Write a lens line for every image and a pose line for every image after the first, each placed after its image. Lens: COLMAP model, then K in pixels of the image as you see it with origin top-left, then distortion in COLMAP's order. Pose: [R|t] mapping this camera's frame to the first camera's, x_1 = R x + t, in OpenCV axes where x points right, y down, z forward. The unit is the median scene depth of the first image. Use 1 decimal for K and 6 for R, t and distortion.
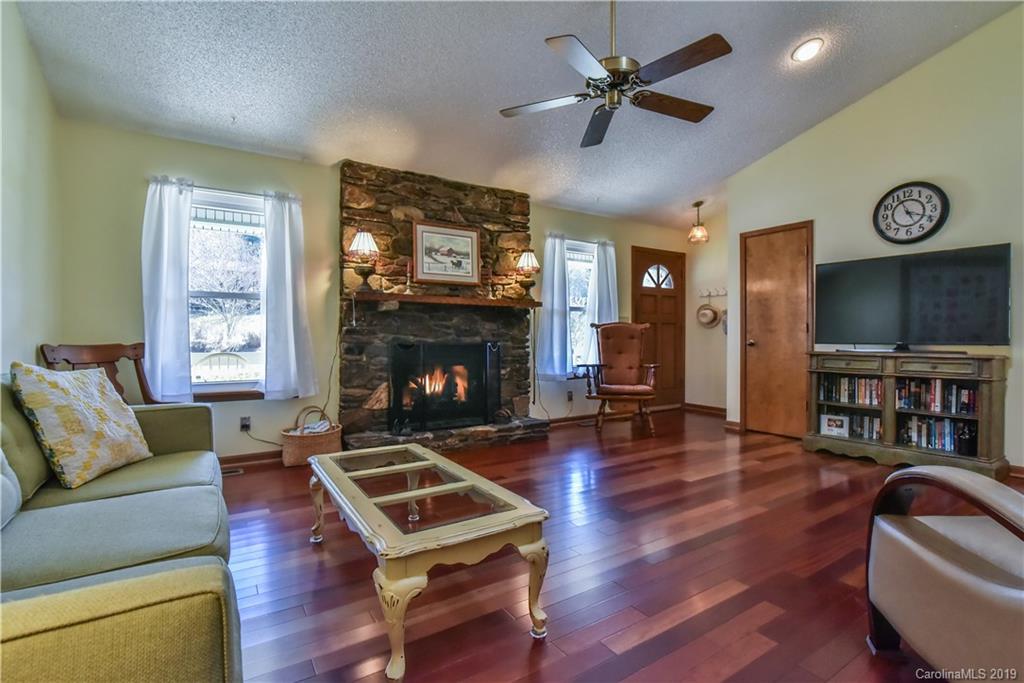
lens RADIAL K [[478.9, 0, 511.6], [0, 478.9, 338.9], [0, 0, 1]] dist [-0.017474, 0.001089]
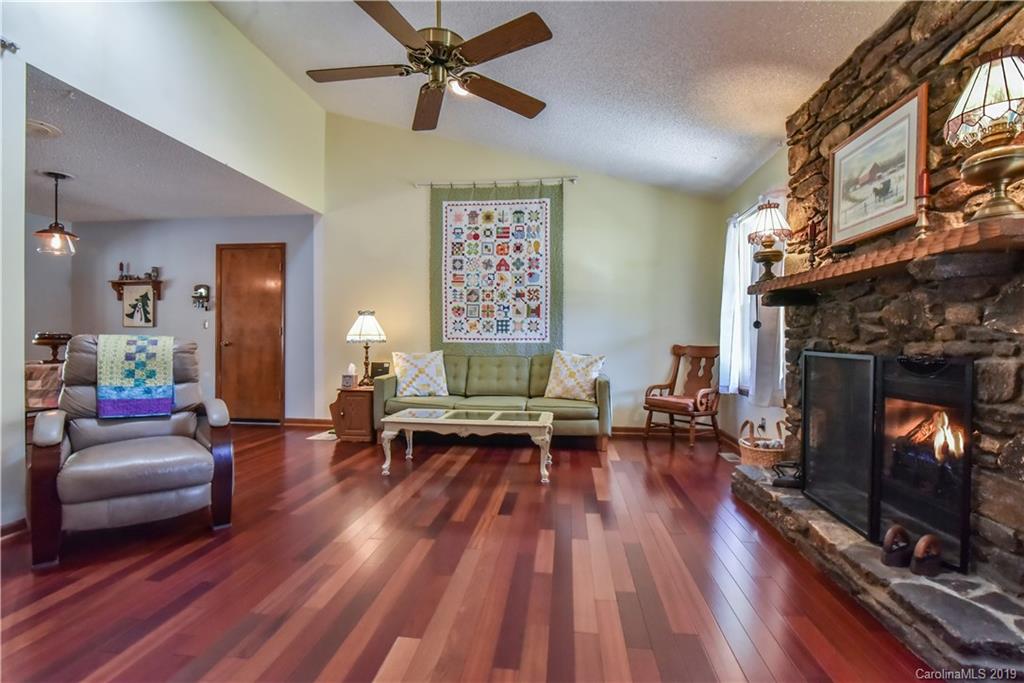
lens RADIAL K [[478.9, 0, 497.7], [0, 478.9, 341.0], [0, 0, 1]] dist [-0.017474, 0.001089]
pose [[-0.661997, -0.004431, -0.749493, 0.492879], [-0.014782, 0.999865, 0.007145, -0.002761], [0.749360, 0.015809, -0.661974, 1.016916]]
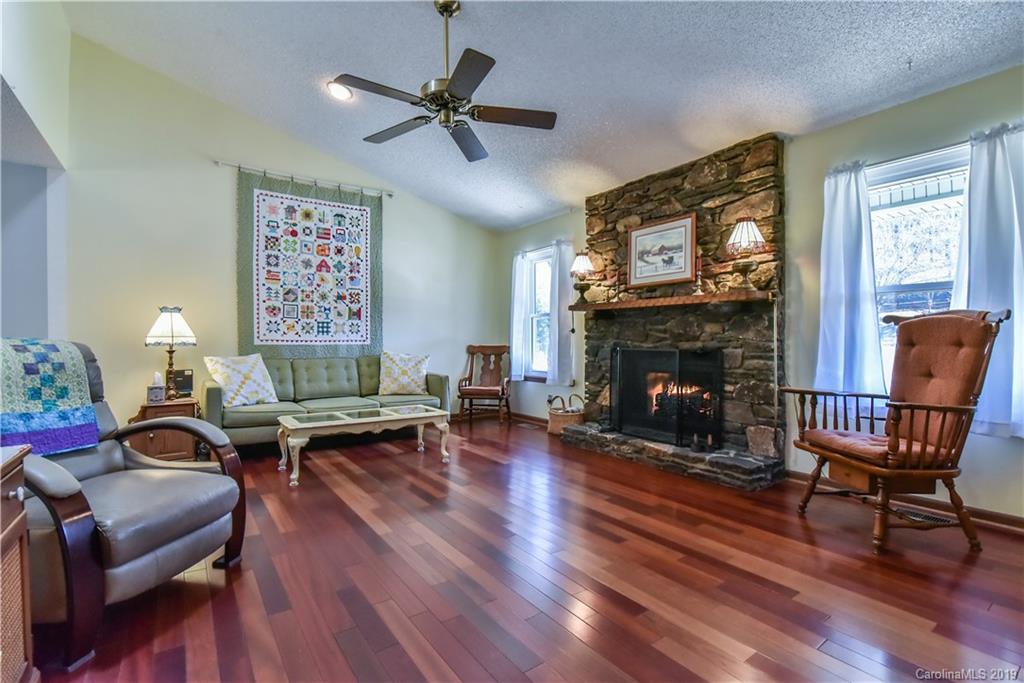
lens RADIAL K [[478.9, 0, 506.6], [0, 478.9, 342.2], [0, 0, 1]] dist [-0.017474, 0.001089]
pose [[0.019761, -0.001665, -0.999803, 0.770802], [-0.010708, 0.999941, -0.001877, 0.001334], [0.999747, 0.010743, 0.019742, 0.672827]]
